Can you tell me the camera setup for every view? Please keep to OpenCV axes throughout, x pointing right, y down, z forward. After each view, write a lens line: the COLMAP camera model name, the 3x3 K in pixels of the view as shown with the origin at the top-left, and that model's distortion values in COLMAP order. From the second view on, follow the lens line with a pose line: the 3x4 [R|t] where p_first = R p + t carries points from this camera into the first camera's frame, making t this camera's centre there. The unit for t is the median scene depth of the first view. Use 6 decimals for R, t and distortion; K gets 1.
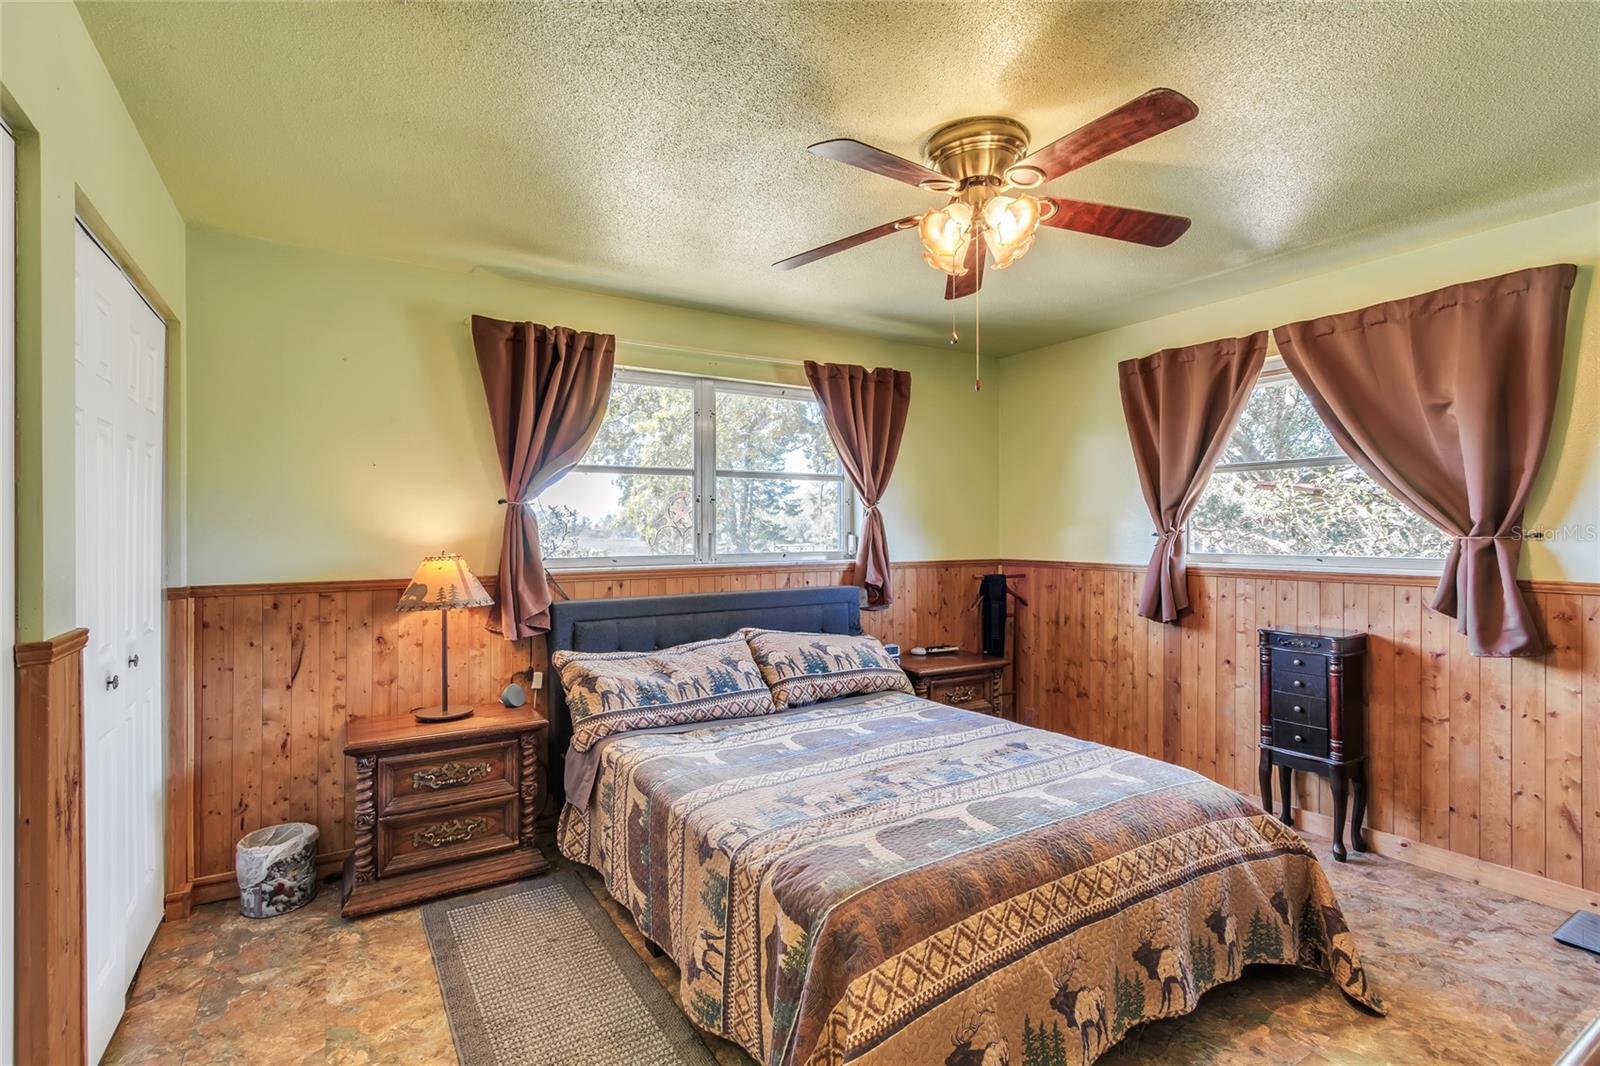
lens RADIAL K [[737.5, 0, 798.9], [0, 737.5, 532.6], [0, 0, 1]] dist [0.000470, 0.000021]
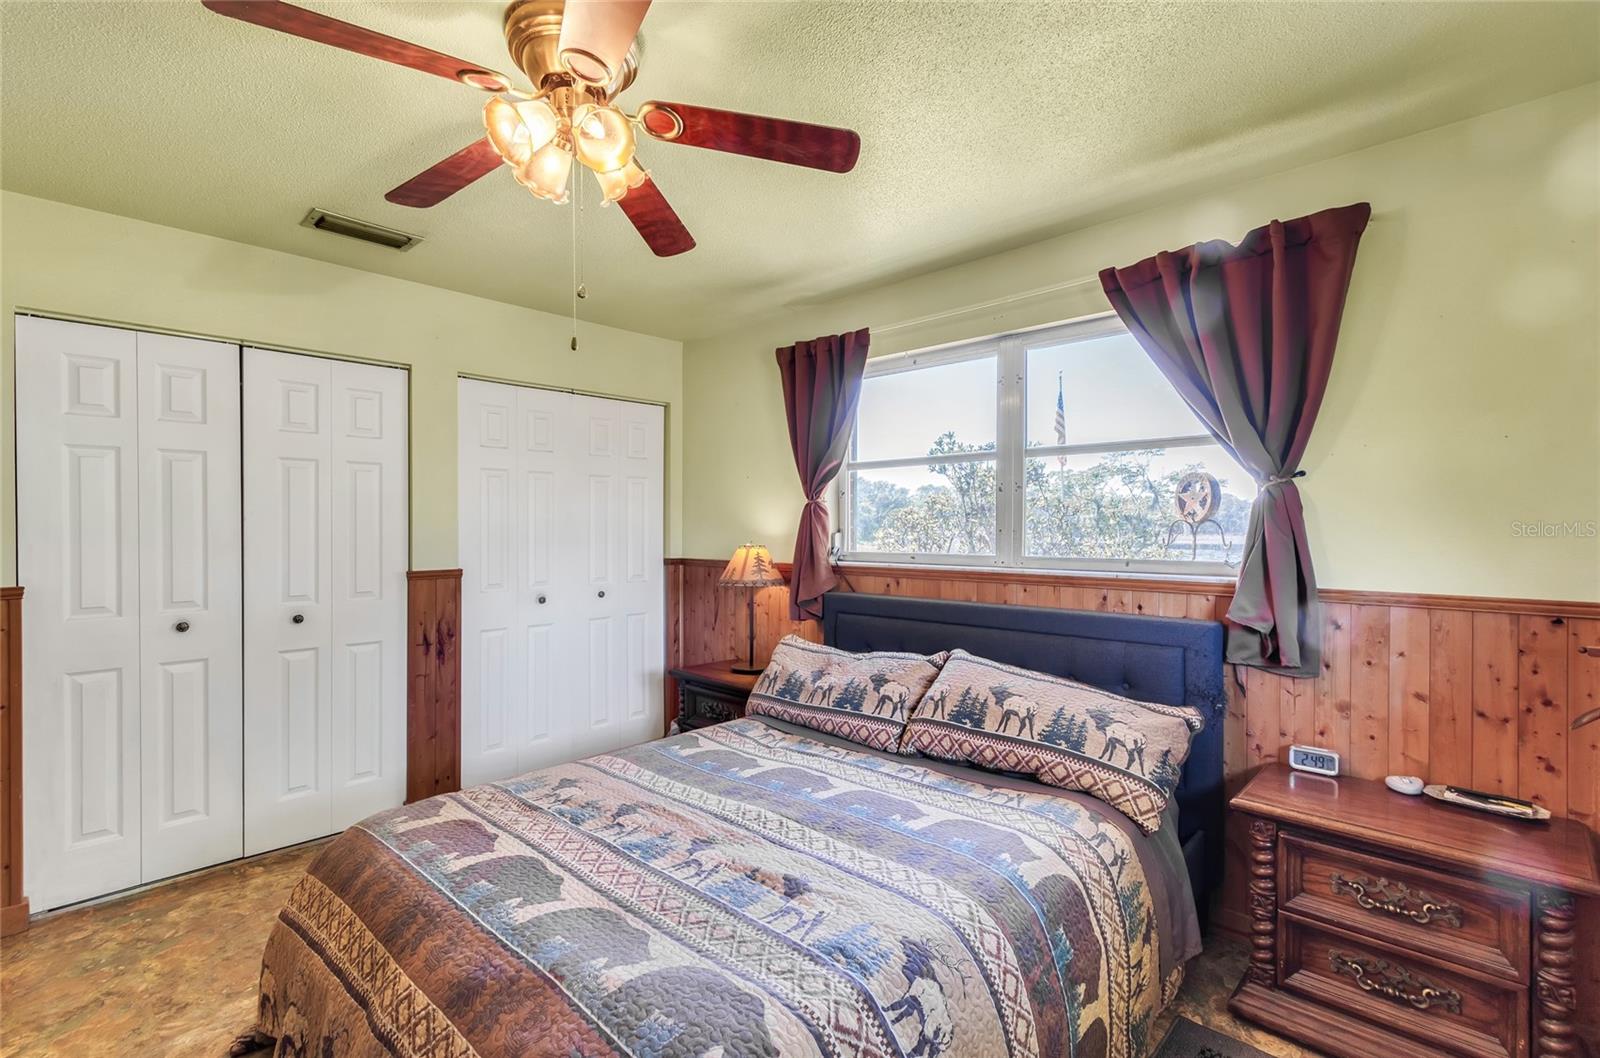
lens RADIAL K [[737.9, 0, 799.4], [0, 737.9, 524.3], [0, 0, 1]] dist [0.005605, 0.000369]
pose [[0.260512, 0.002477, -0.965467, 0.753163], [-0.006721, 0.999977, 0.000752, -0.005587], [0.965447, 0.006293, 0.260523, 0.724304]]
